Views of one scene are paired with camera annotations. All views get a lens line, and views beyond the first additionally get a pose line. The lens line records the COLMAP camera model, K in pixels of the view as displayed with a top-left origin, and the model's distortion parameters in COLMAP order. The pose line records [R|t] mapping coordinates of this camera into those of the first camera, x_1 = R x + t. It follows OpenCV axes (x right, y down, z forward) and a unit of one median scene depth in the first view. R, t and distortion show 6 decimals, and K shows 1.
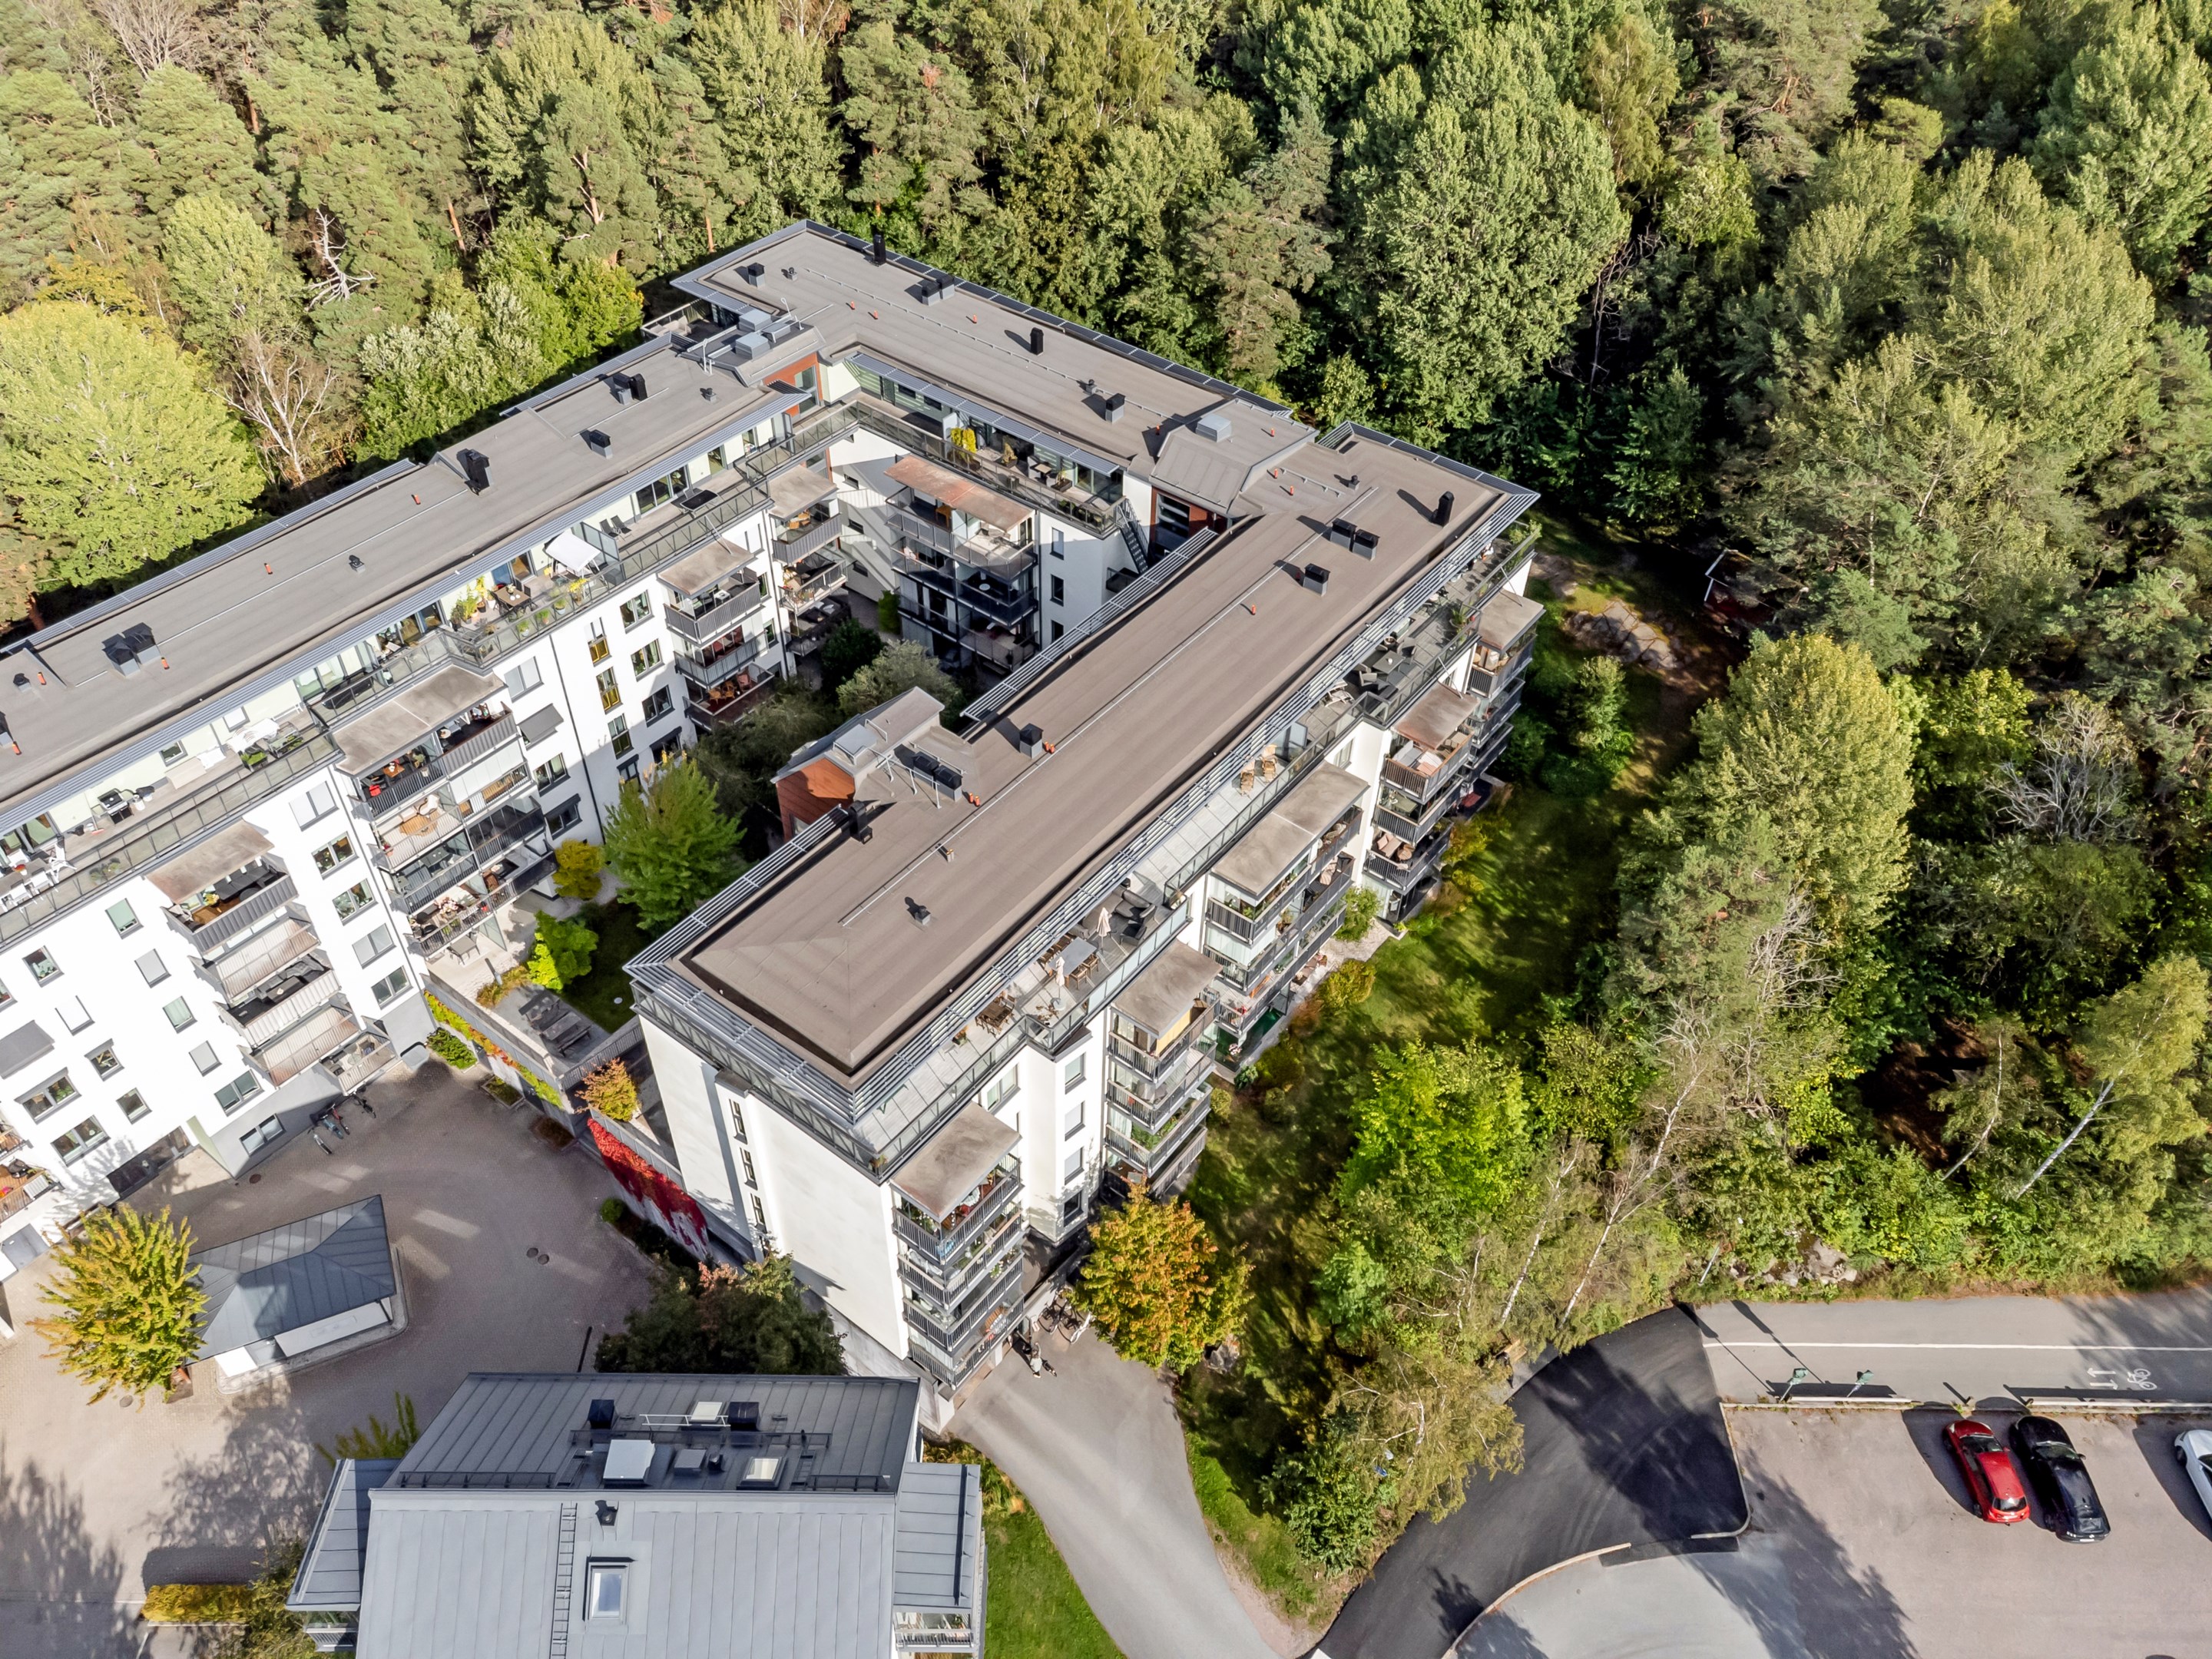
lens RADIAL K [[1667.2, 0, 1106.0], [0, 1667.2, 829.5], [0, 0, 1]] dist [-0.000887, 0.000598]
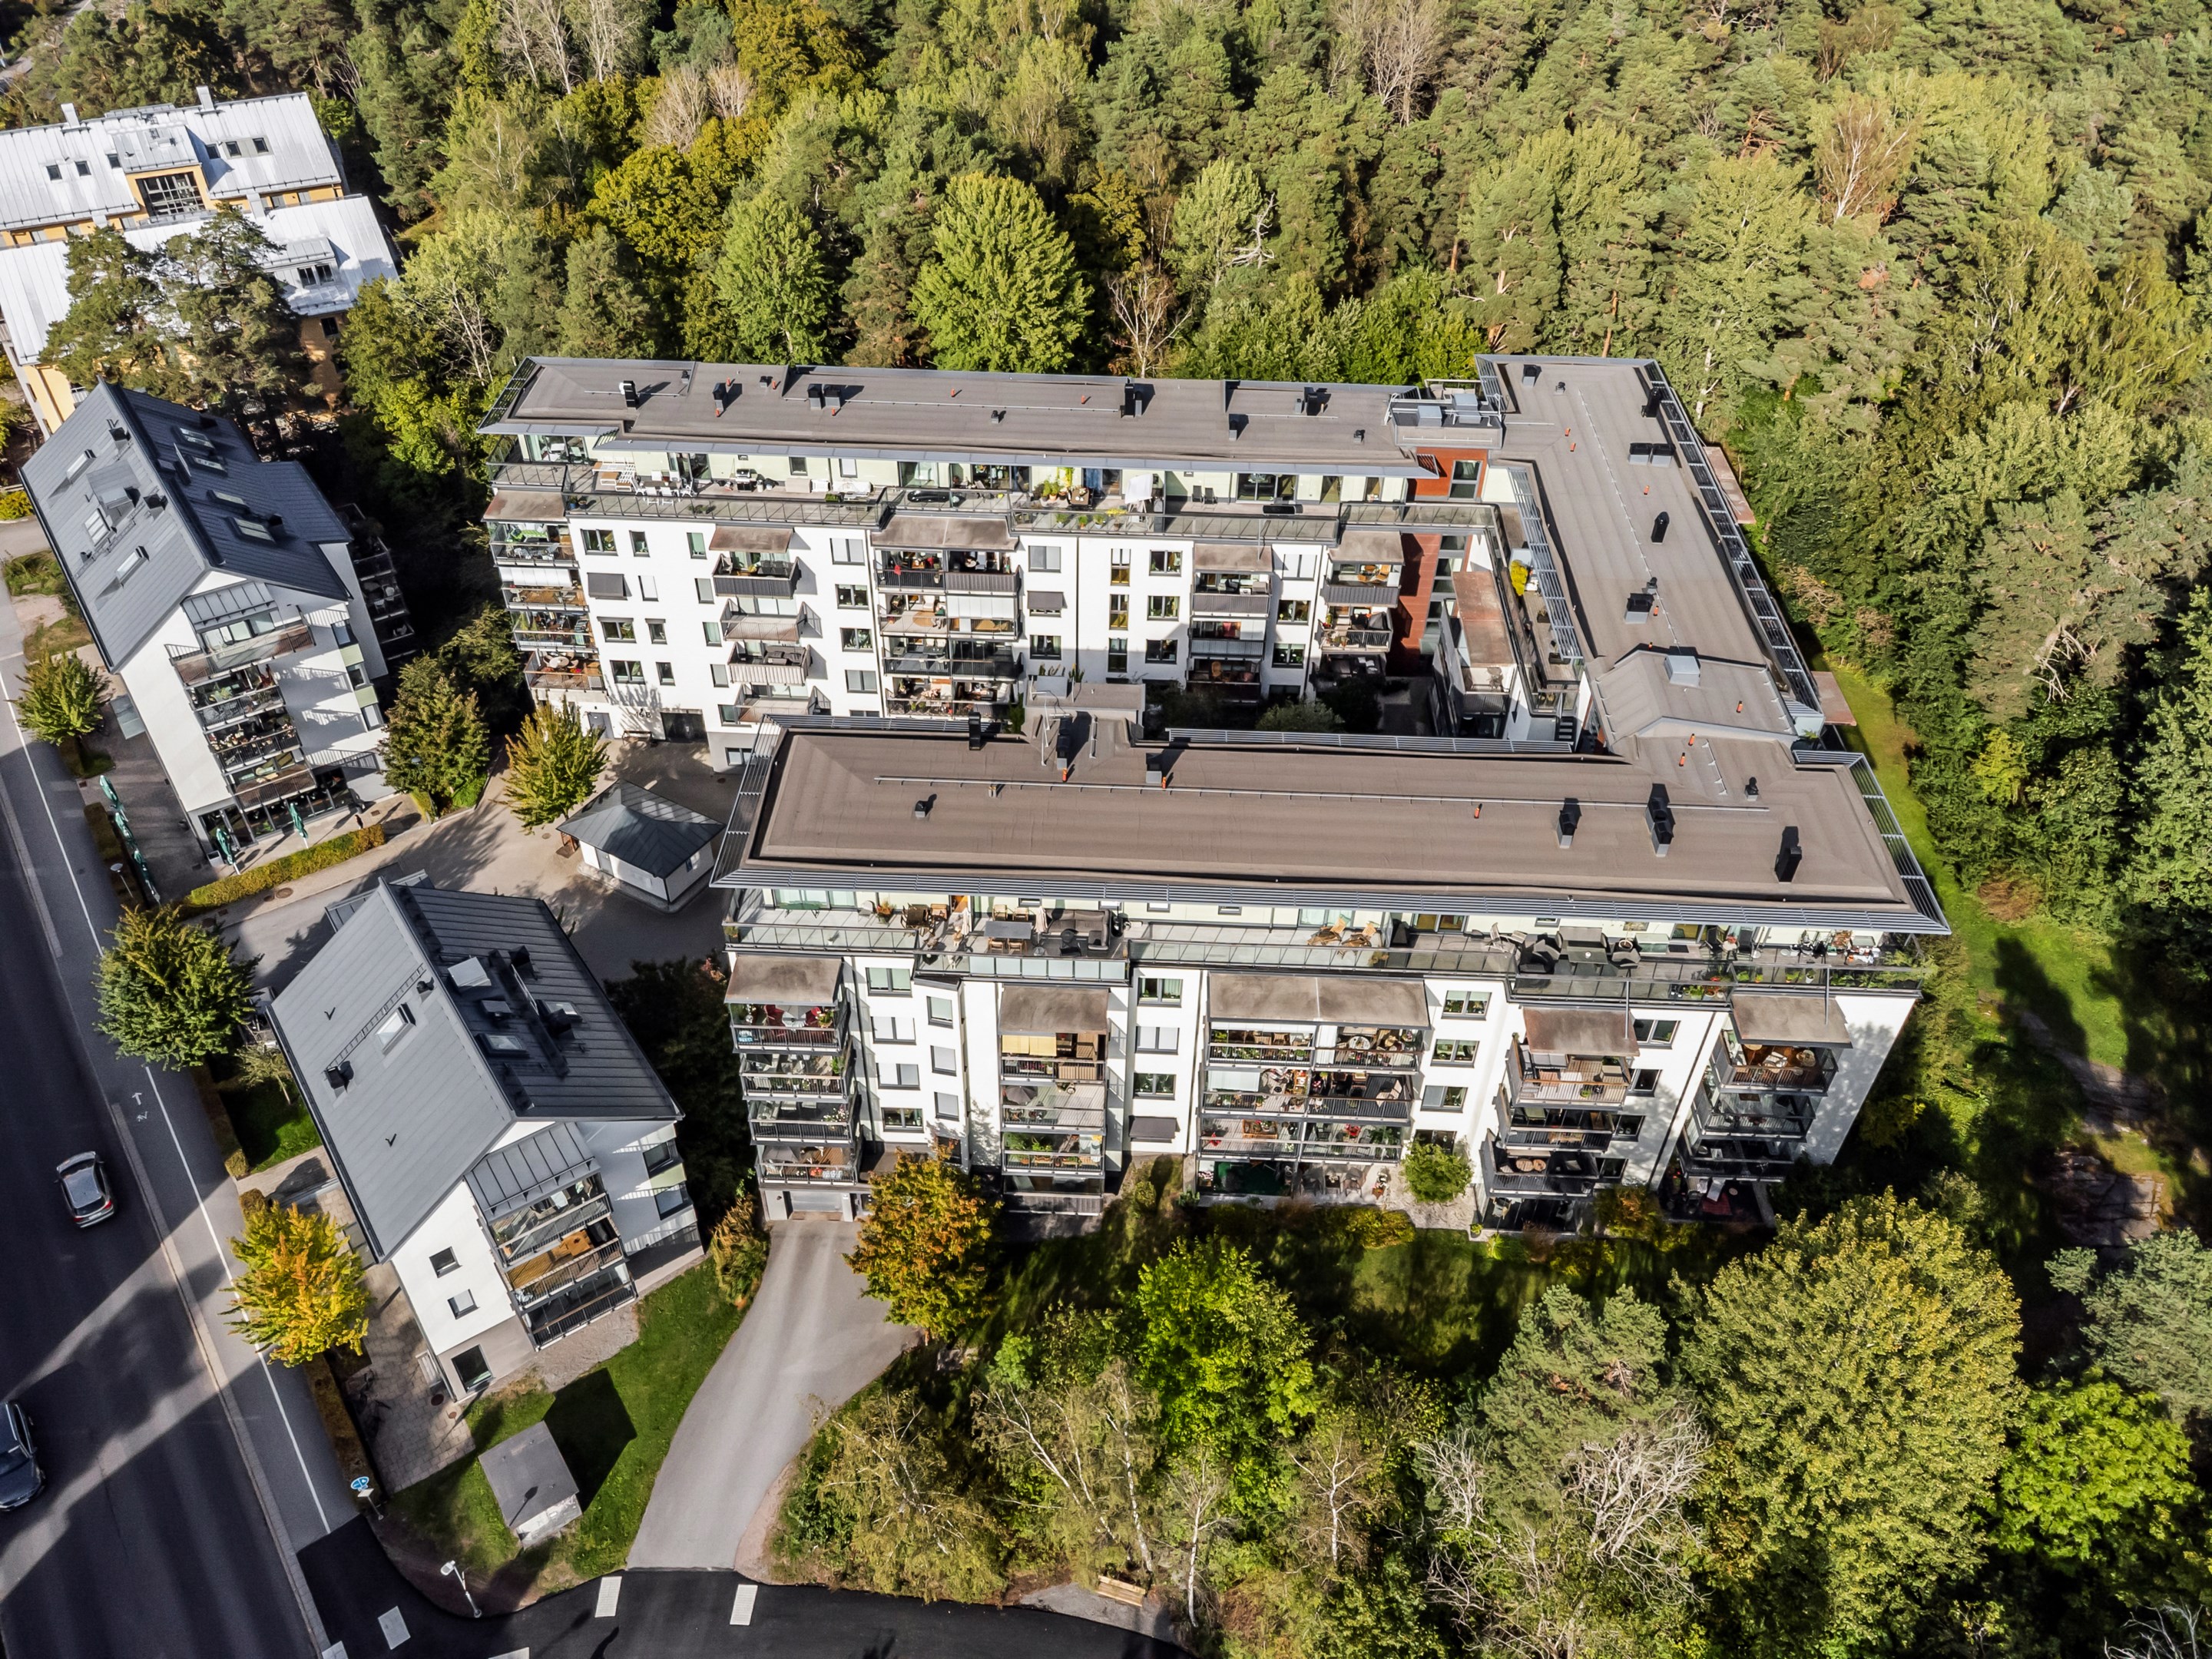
lens RADIAL K [[1640.1, 0, 1098.2], [0, 1640.1, 838.2], [0, 0, 1]] dist [0.020498, -0.001352]
pose [[0.578426, 0.530385, -0.619770, 0.485617], [-0.567167, 0.807561, 0.161759, -0.133189], [0.586297, 0.257948, 0.767932, 0.158560]]
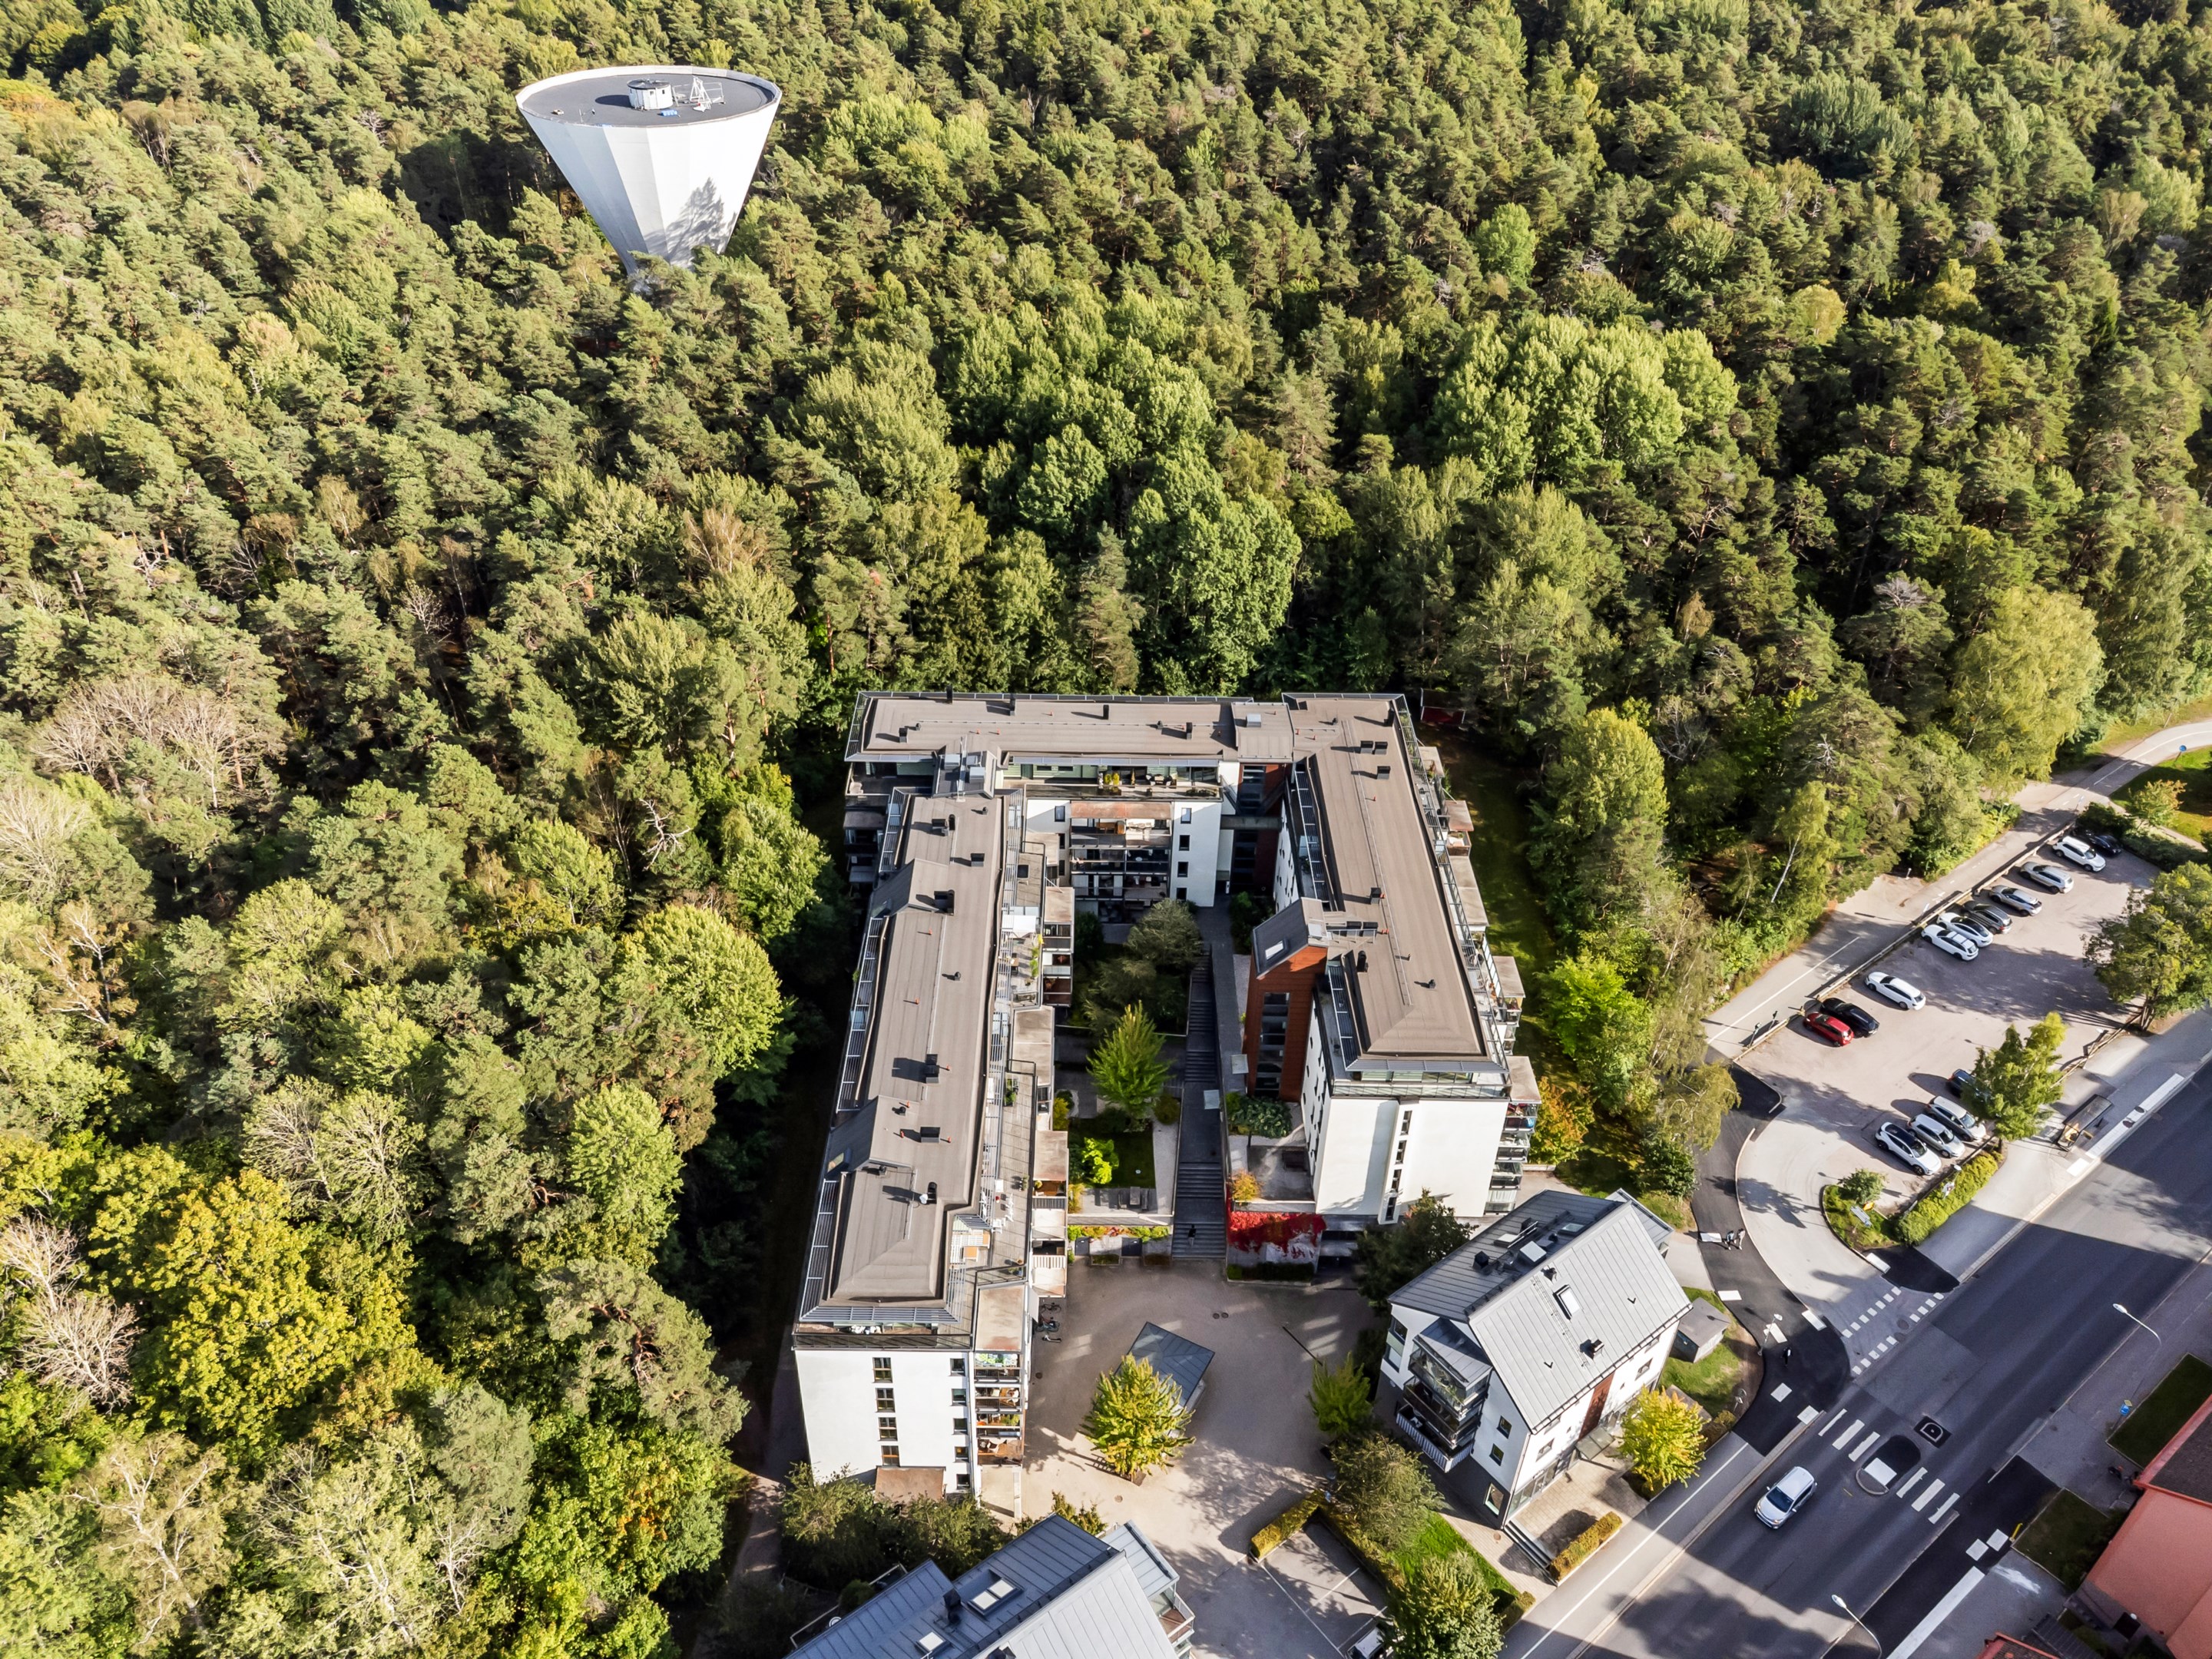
lens RADIAL K [[1588.3, 0, 1102.3], [0, 1588.3, 845.5], [0, 0, 1]] dist [0.058251, -0.142323]
pose [[0.792488, -0.374381, 0.481458, -0.931028], [0.423973, 0.905653, 0.006367, -0.203001], [-0.438417, 0.199080, 0.876446, -0.378433]]
